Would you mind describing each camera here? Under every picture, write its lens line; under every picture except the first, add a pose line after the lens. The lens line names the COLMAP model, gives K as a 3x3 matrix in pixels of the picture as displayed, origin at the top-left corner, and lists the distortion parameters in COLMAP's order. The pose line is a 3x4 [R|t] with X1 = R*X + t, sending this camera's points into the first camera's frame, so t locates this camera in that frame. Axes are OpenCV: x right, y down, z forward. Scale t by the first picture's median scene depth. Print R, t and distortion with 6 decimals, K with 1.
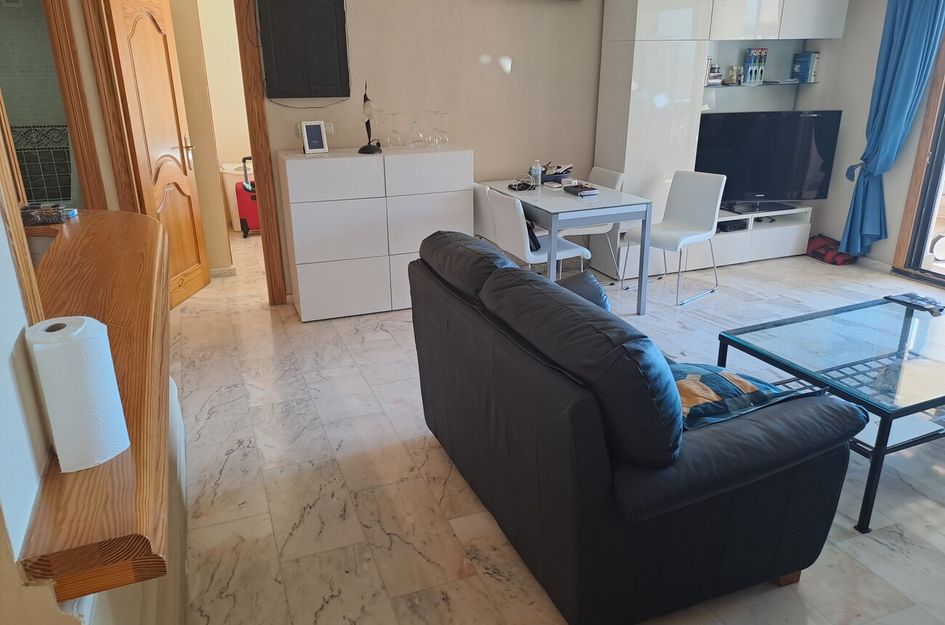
lens RADIAL K [[693.6, 0, 458.8], [0, 693.6, 314.0], [0, 0, 1]] dist [0.066617, -0.060253]
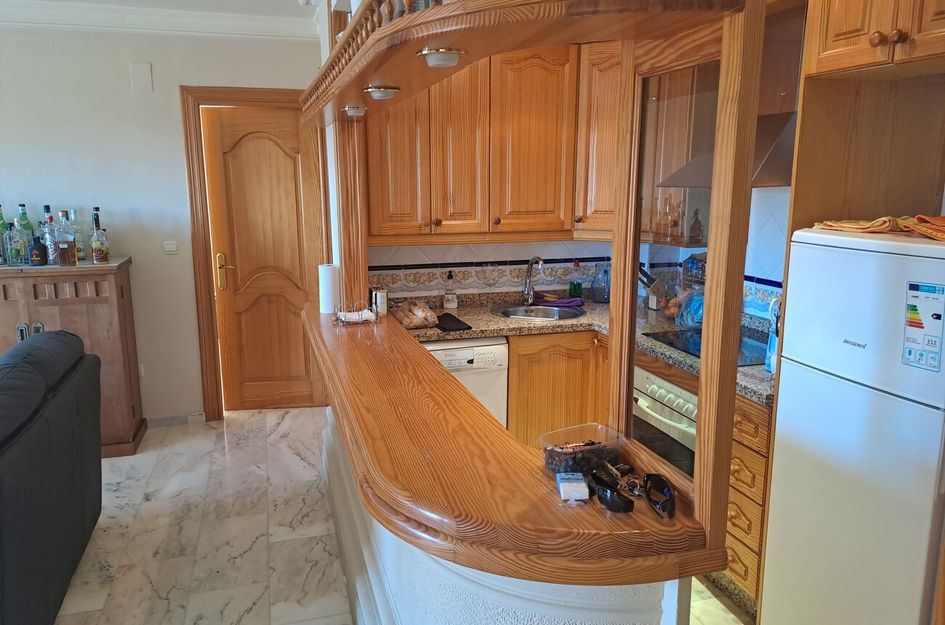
lens RADIAL K [[693.6, 0, 443.0], [0, 693.6, 308.9], [0, 0, 1]] dist [0.066617, -0.060253]
pose [[-0.994238, -0.007880, 0.106902, -0.370462], [0.048514, 0.856225, 0.514319, -0.350805], [-0.095585, 0.516542, -0.850910, 0.963203]]
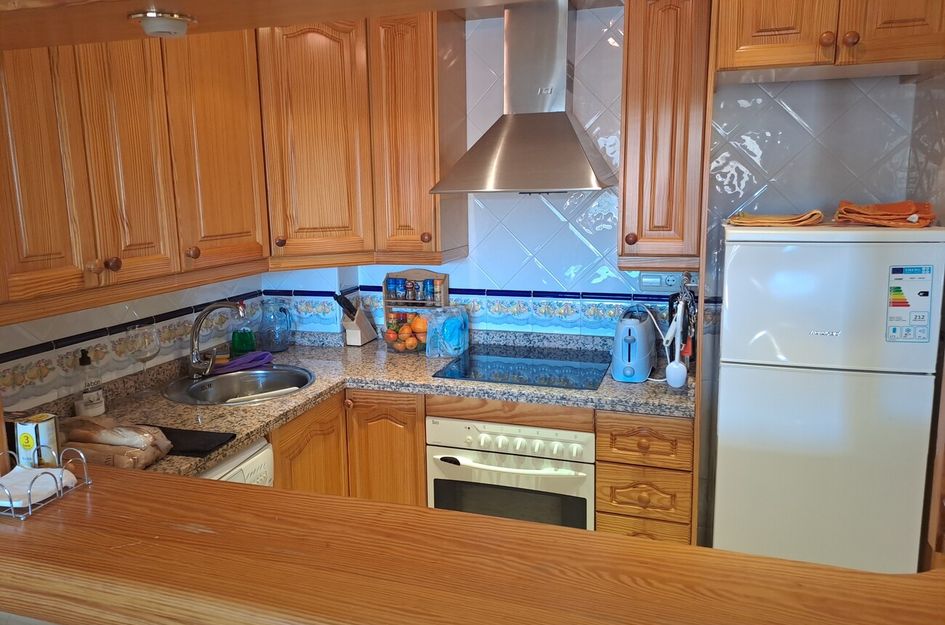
lens RADIAL K [[693.6, 0, 463.8], [0, 693.6, 296.3], [0, 0, 1]] dist [0.066617, -0.060253]
pose [[-0.638819, 0.139025, -0.756692, -0.087367], [-0.247357, 0.894203, 0.373115, -0.224151], [0.728509, 0.425526, -0.536845, 0.634607]]
